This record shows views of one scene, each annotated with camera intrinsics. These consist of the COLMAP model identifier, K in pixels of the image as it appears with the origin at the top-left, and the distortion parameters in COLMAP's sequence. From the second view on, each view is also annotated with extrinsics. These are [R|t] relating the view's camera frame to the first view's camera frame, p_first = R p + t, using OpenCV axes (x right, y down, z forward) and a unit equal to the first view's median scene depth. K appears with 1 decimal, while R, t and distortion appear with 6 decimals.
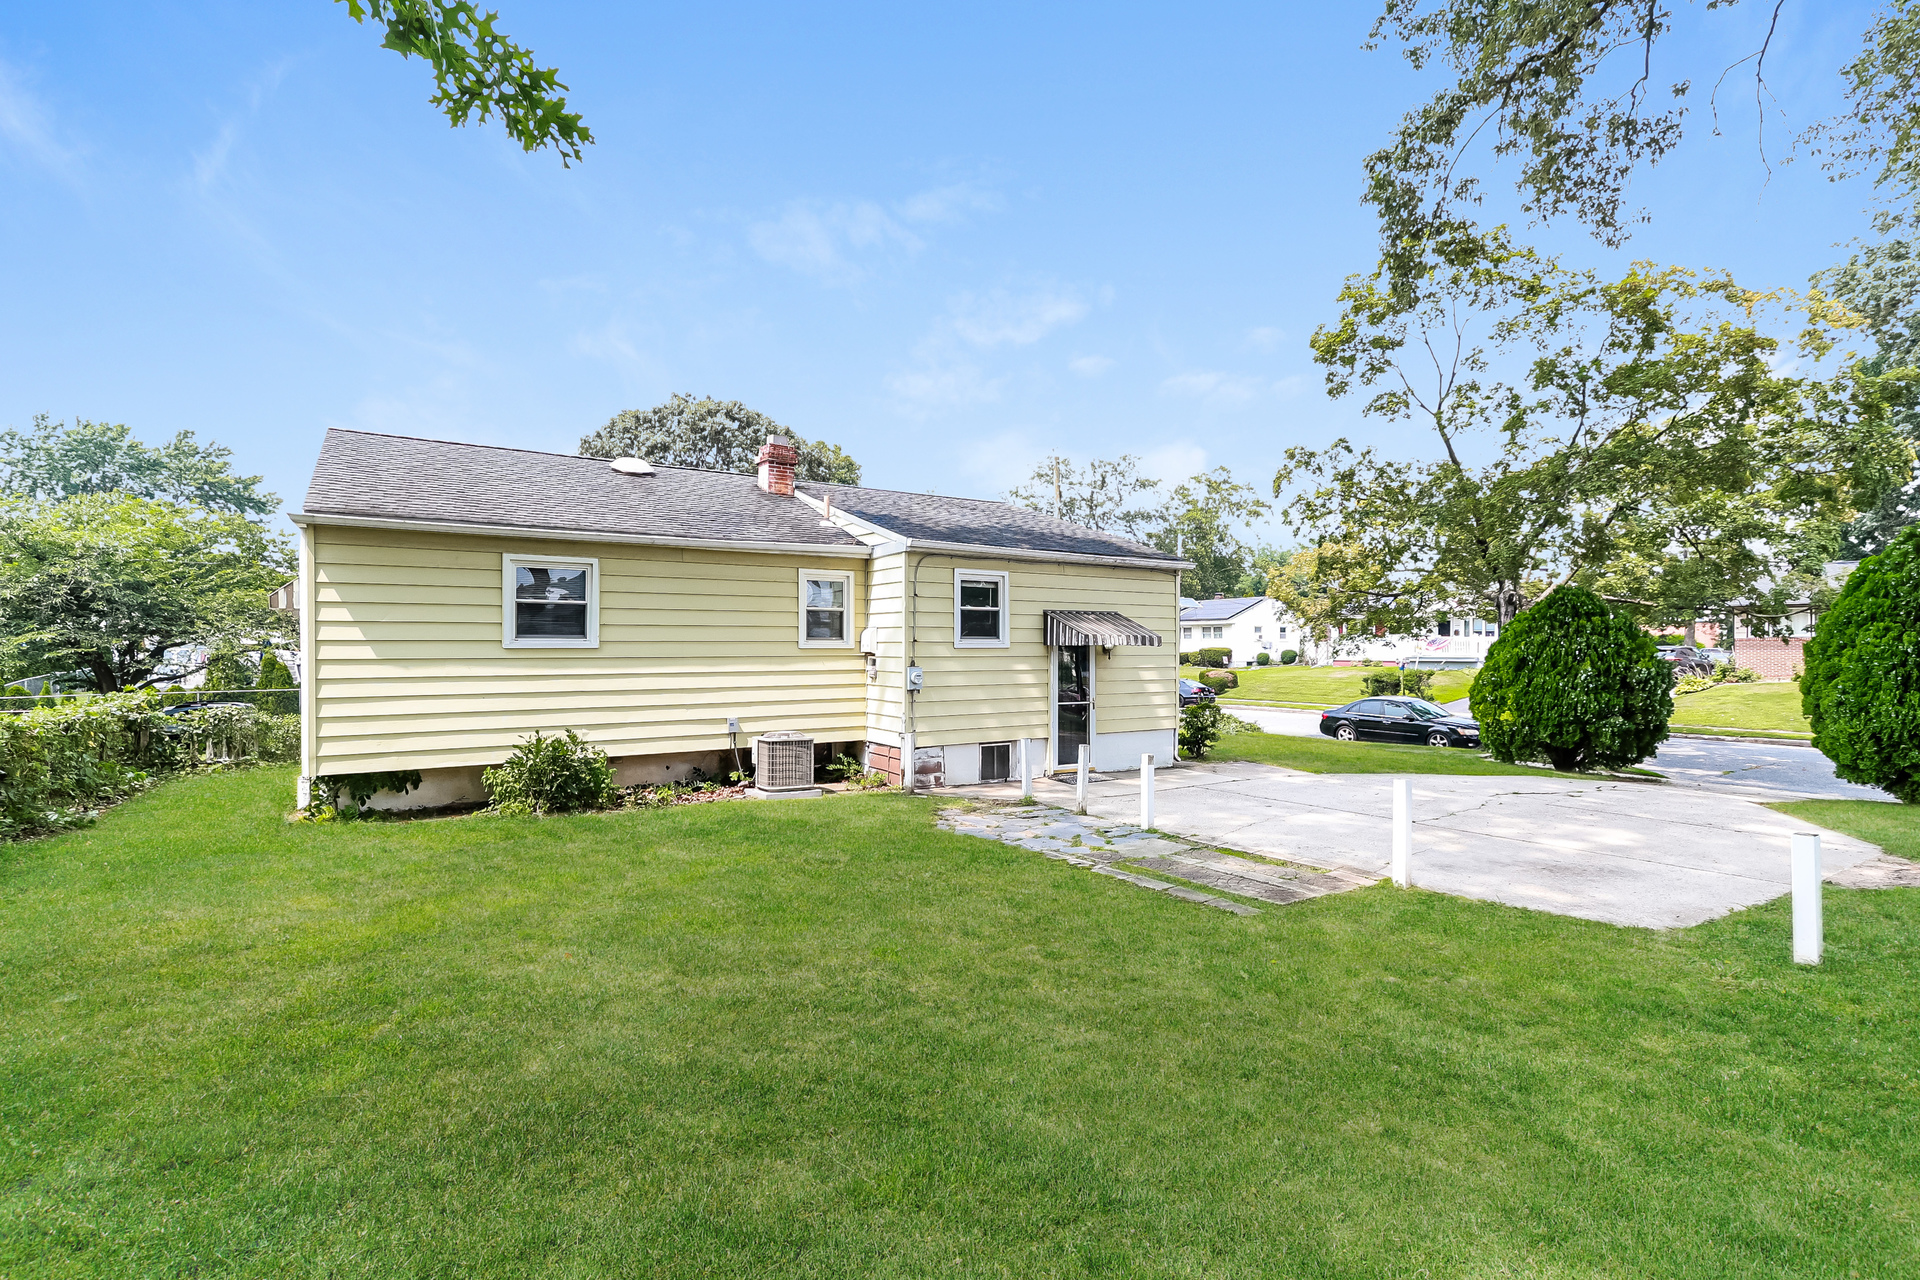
lens RADIAL K [[883.1, 0, 954.9], [0, 883.1, 645.7], [0, 0, 1]] dist [-0.005779, -0.000037]
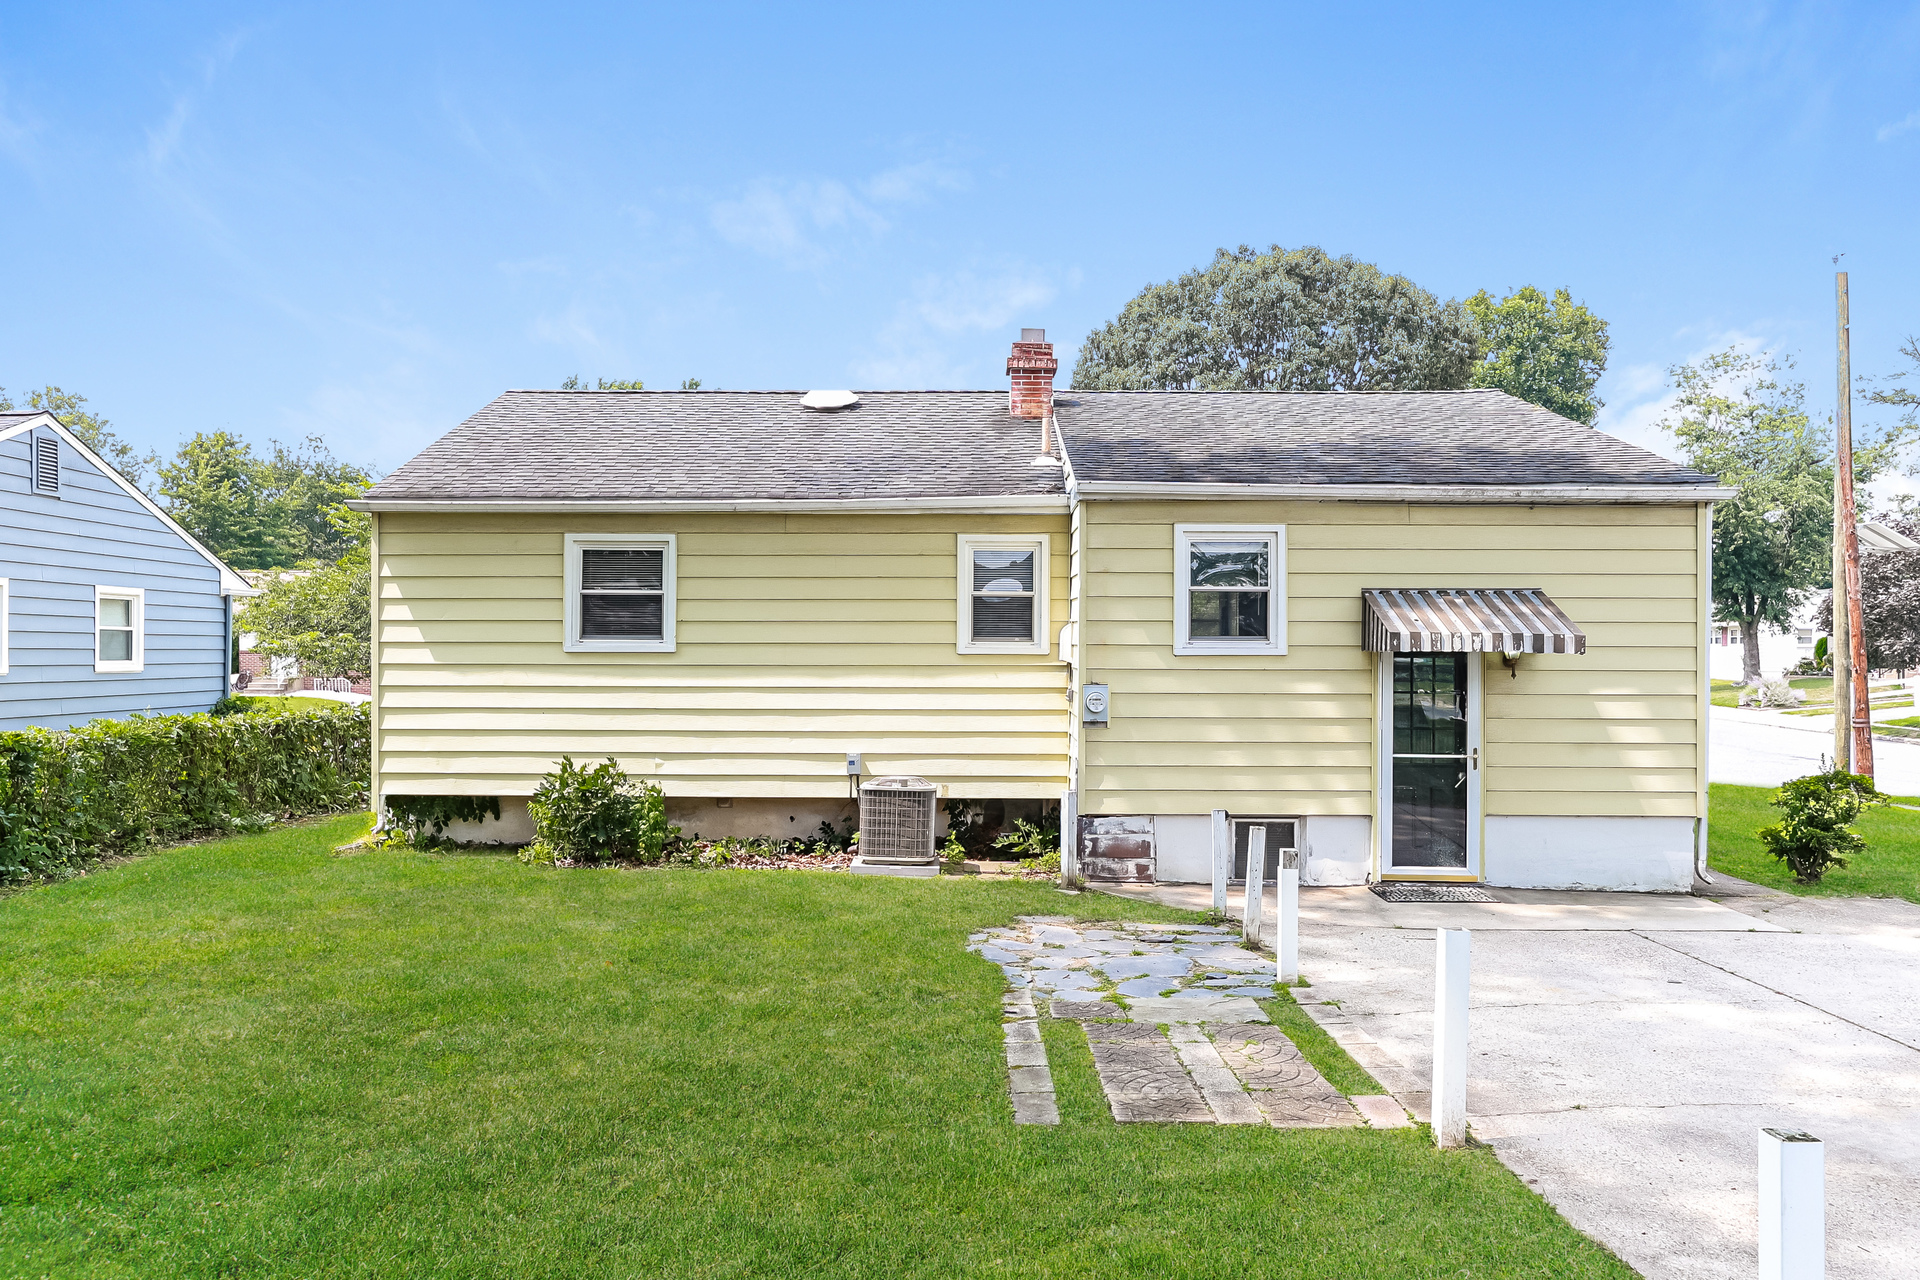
lens RADIAL K [[1480.3, 0, 957.6], [0, 1480.3, 642.1], [0, 0, 1]] dist [-0.011020, -0.004906]
pose [[0.821874, 0.001288, -0.569668, 0.453102], [-0.003635, 0.999989, -0.002984, -0.002659], [0.569658, 0.004524, 0.821870, 0.081129]]
